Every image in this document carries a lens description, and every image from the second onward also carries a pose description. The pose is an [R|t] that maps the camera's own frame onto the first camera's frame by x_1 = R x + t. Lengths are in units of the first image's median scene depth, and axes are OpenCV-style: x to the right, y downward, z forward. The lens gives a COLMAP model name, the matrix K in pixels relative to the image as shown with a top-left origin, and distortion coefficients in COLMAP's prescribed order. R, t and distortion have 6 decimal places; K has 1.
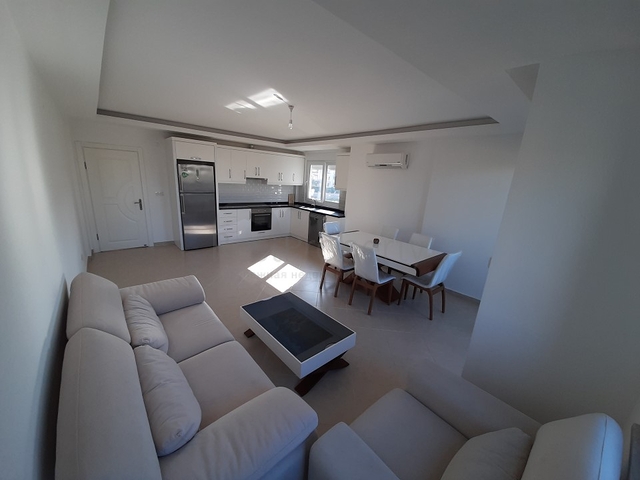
lens RADIAL K [[249.9, 0, 321.4], [0, 249.9, 237.1], [0, 0, 1]] dist [0.000539, -0.006194]
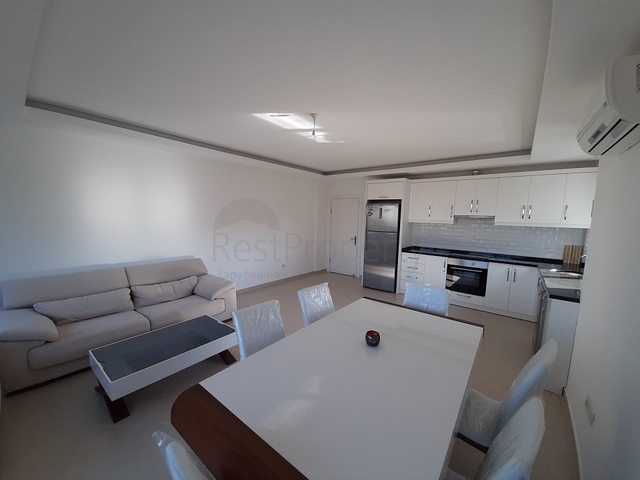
lens RADIAL K [[249.9, 0, 315.6], [0, 249.9, 245.0], [0, 0, 1]] dist [0.000539, -0.006194]
pose [[0.152524, 0.054836, -0.986777, 0.389793], [-0.243275, 0.969820, 0.016291, -0.073189], [0.957890, 0.237574, 0.161261, 0.554215]]
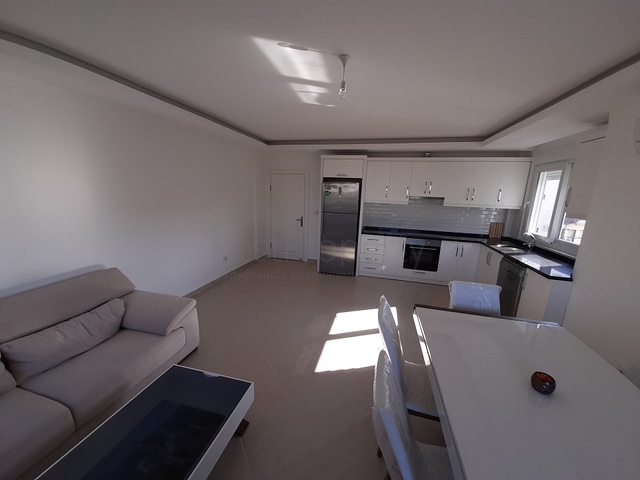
lens RADIAL K [[249.9, 0, 314.0], [0, 249.9, 241.5], [0, 0, 1]] dist [0.000539, -0.006194]
pose [[0.545980, 0.123857, -0.828593, 0.196758], [-0.194340, 0.980759, 0.018548, -0.067449], [0.814947, 0.150902, 0.559545, 0.394094]]
